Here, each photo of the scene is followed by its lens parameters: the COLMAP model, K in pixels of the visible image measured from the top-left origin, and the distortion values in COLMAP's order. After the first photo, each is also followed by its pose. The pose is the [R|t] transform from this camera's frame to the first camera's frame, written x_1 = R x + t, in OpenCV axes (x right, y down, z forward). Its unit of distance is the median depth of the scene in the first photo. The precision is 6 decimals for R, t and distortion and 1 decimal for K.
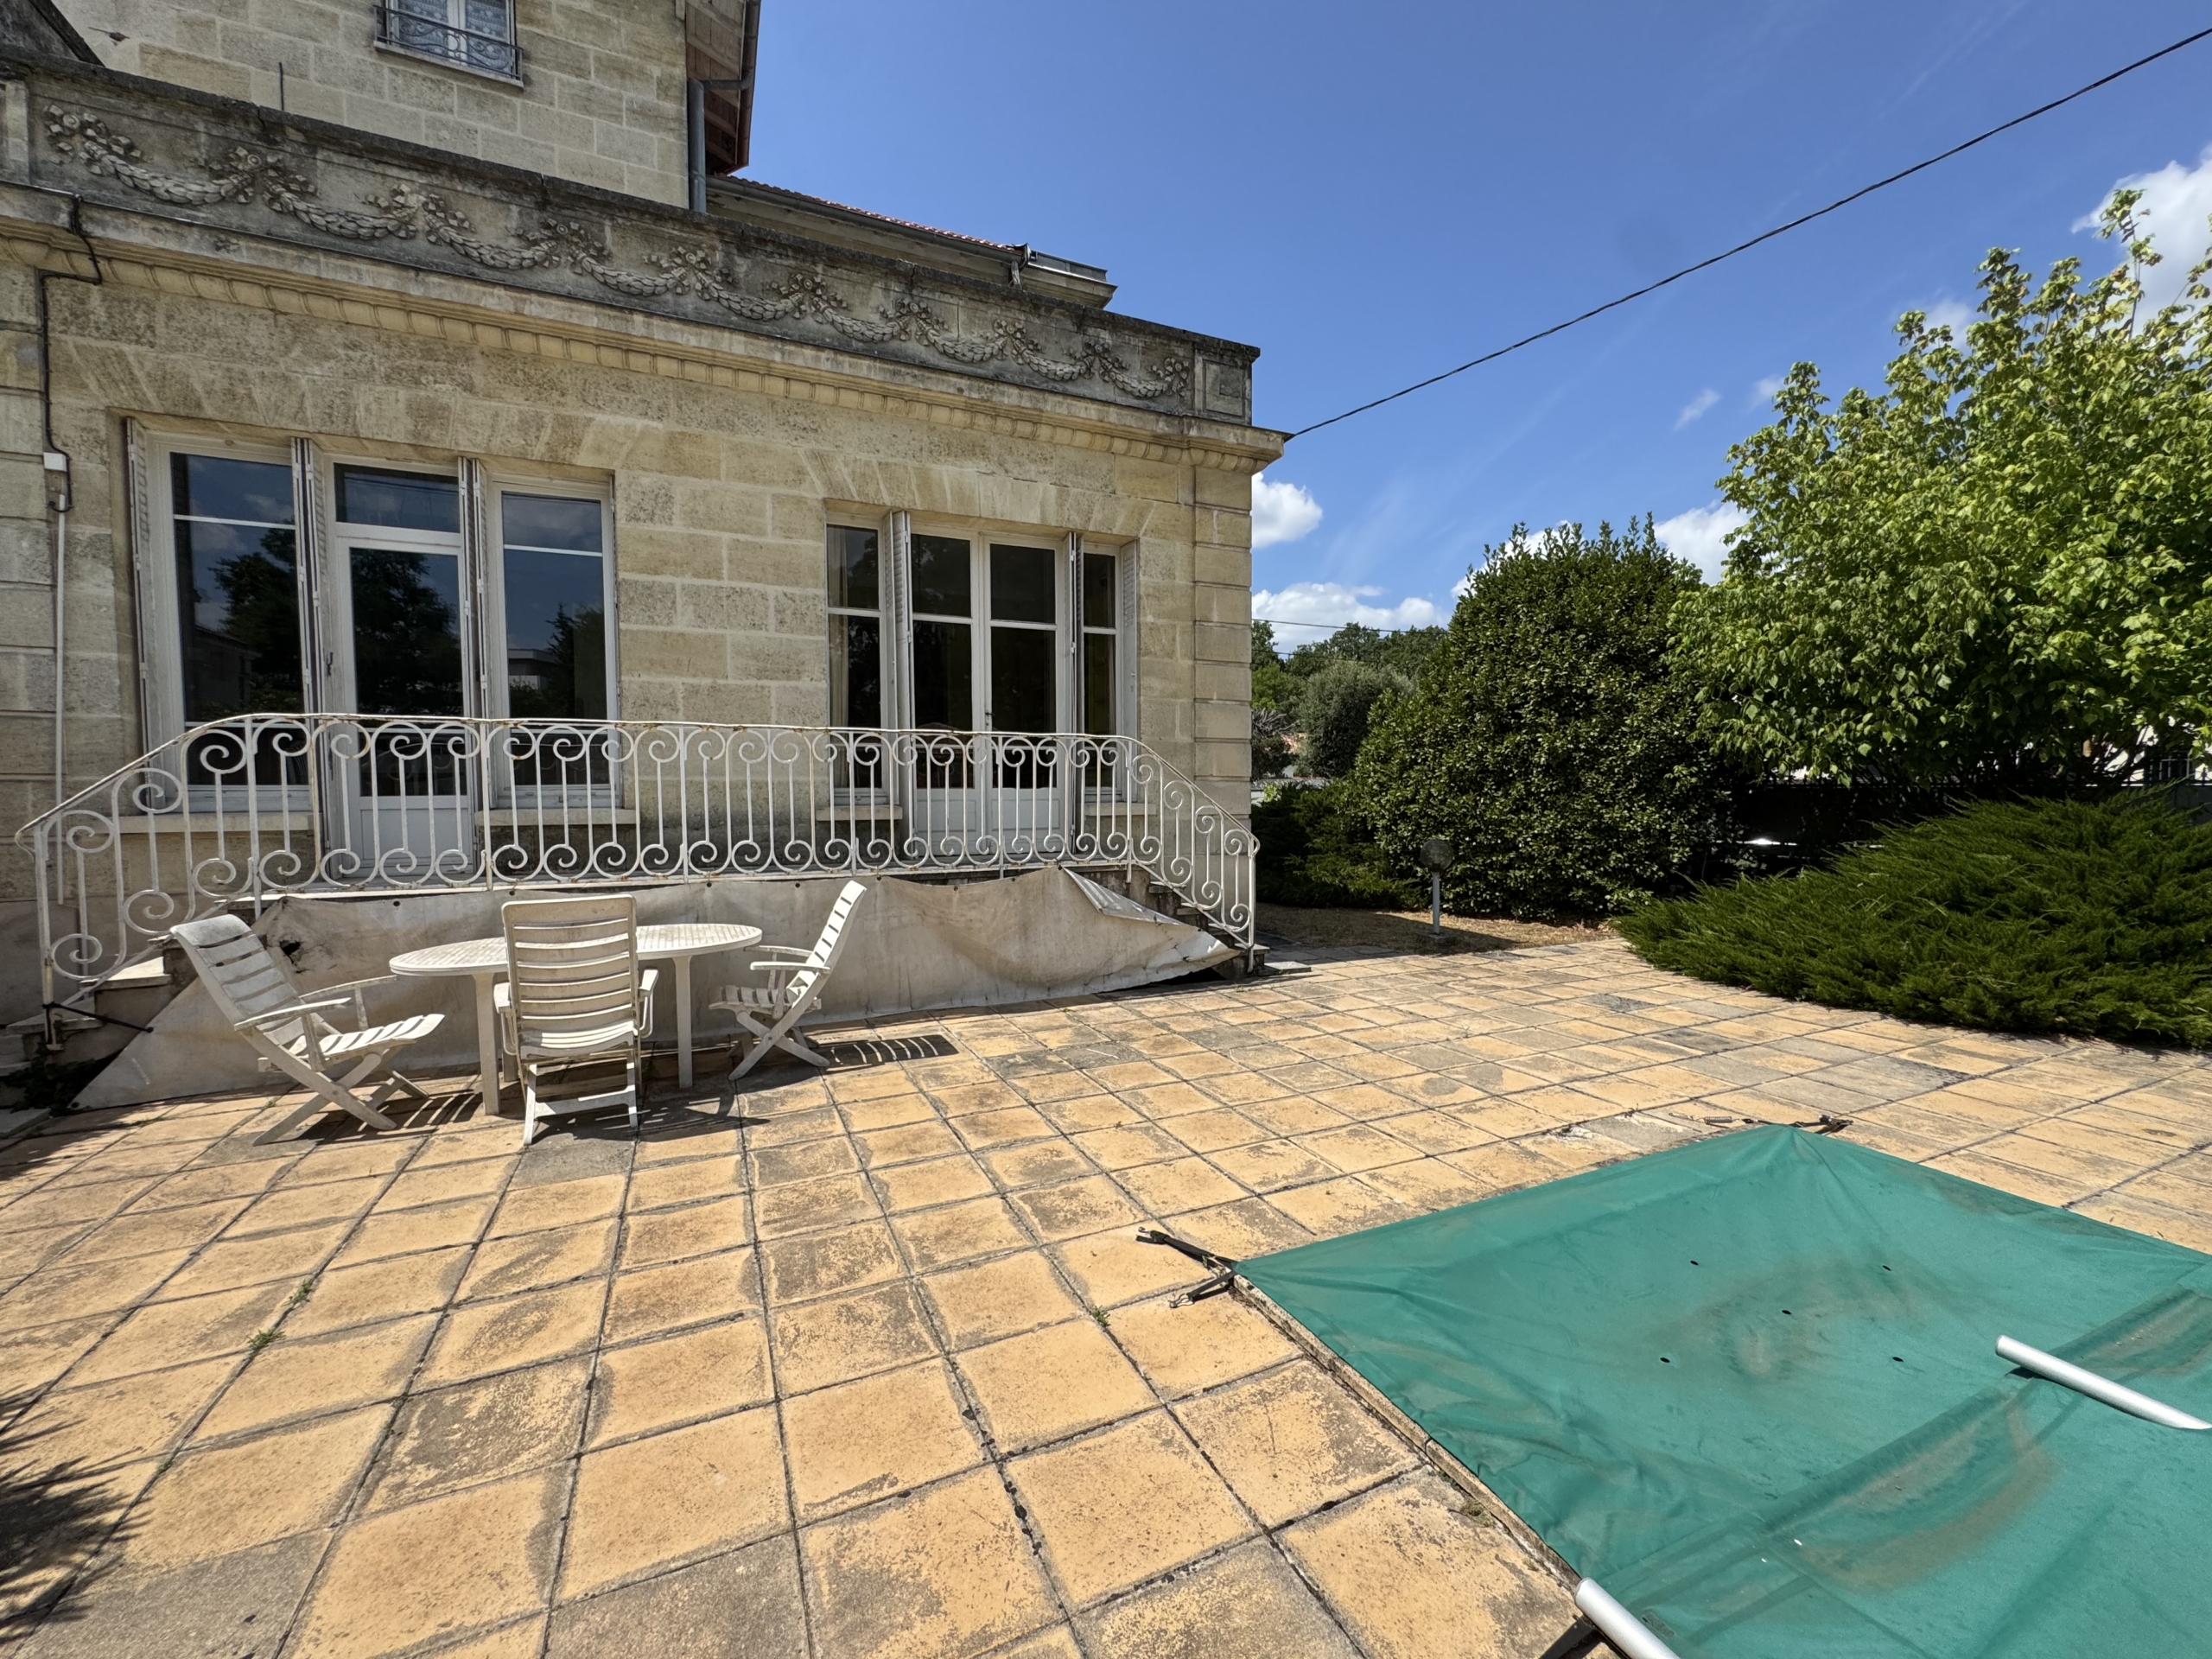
lens RADIAL K [[878.7, 0, 1106.0], [0, 878.7, 835.0], [0, 0, 1]] dist [0.000492, -0.000105]
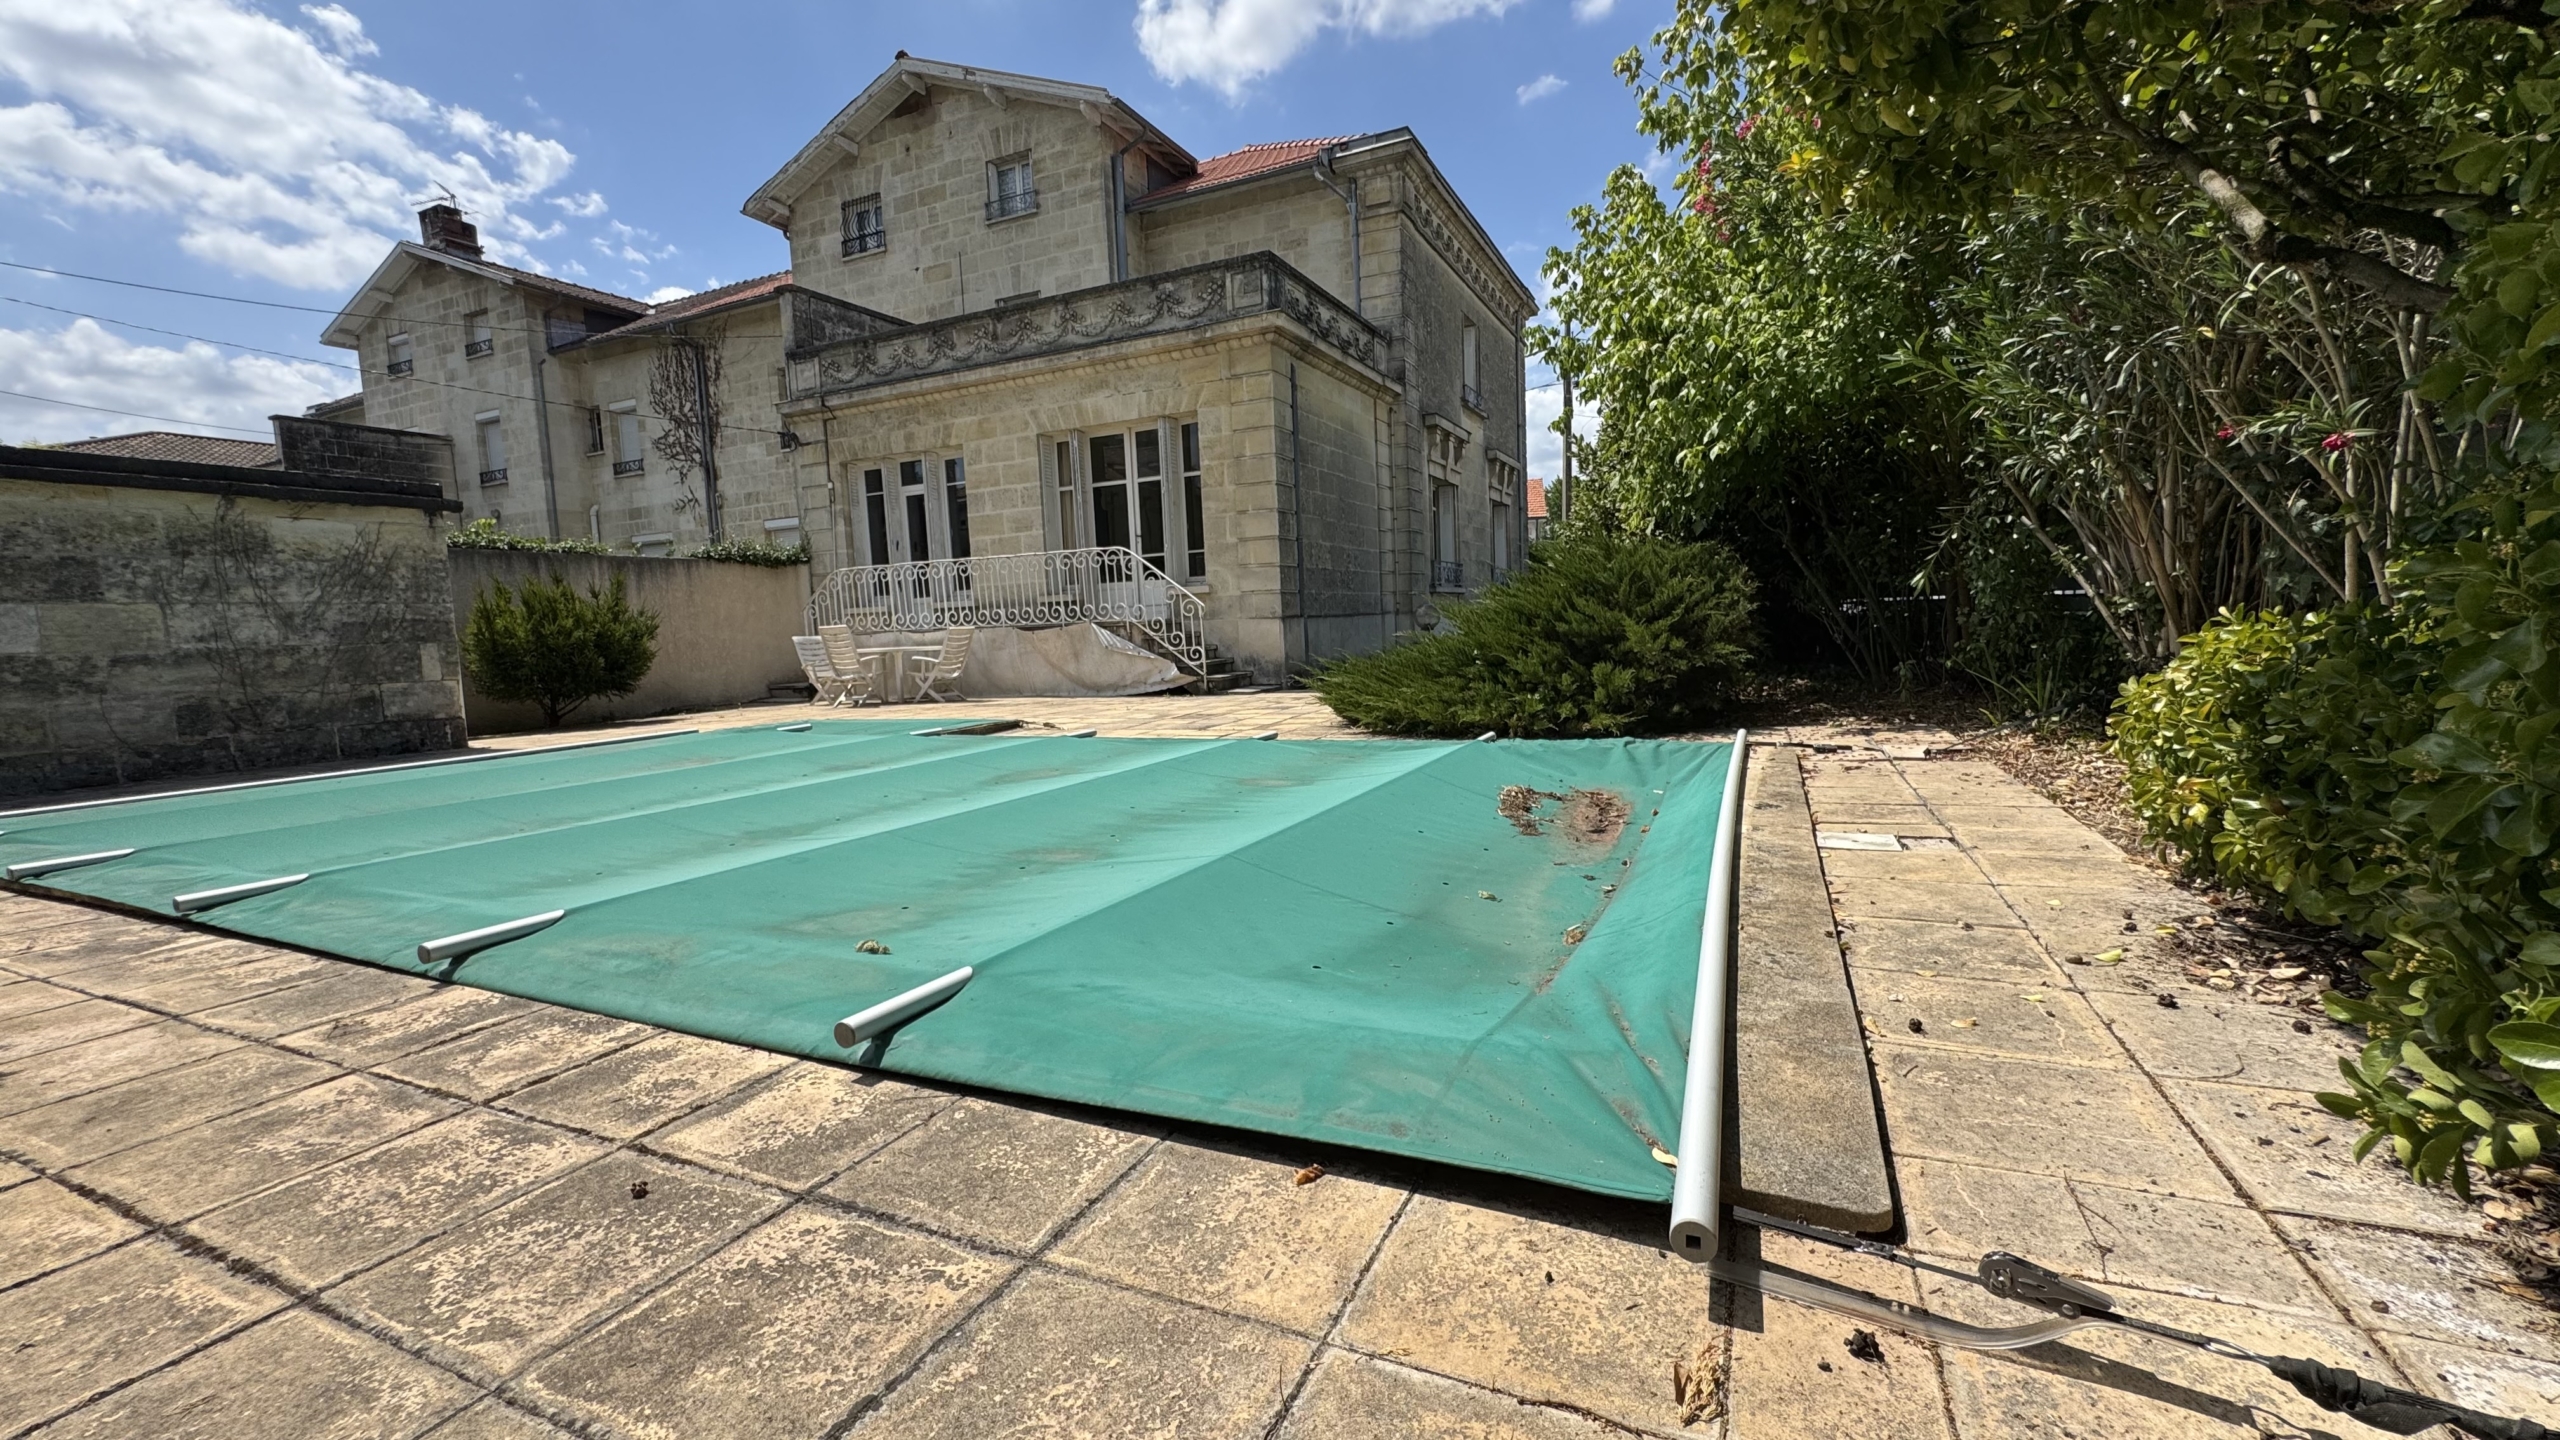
lens RADIAL K [[1030.6, 0, 1274.7], [0, 1030.6, 716.8], [0, 0, 1]] dist [0.000370, 0.000001]
pose [[0.639478, 0.054185, -0.766898, 1.661245], [-0.000873, 0.997564, 0.069755, 0.073603], [0.768809, -0.043937, 0.637967, -0.064658]]
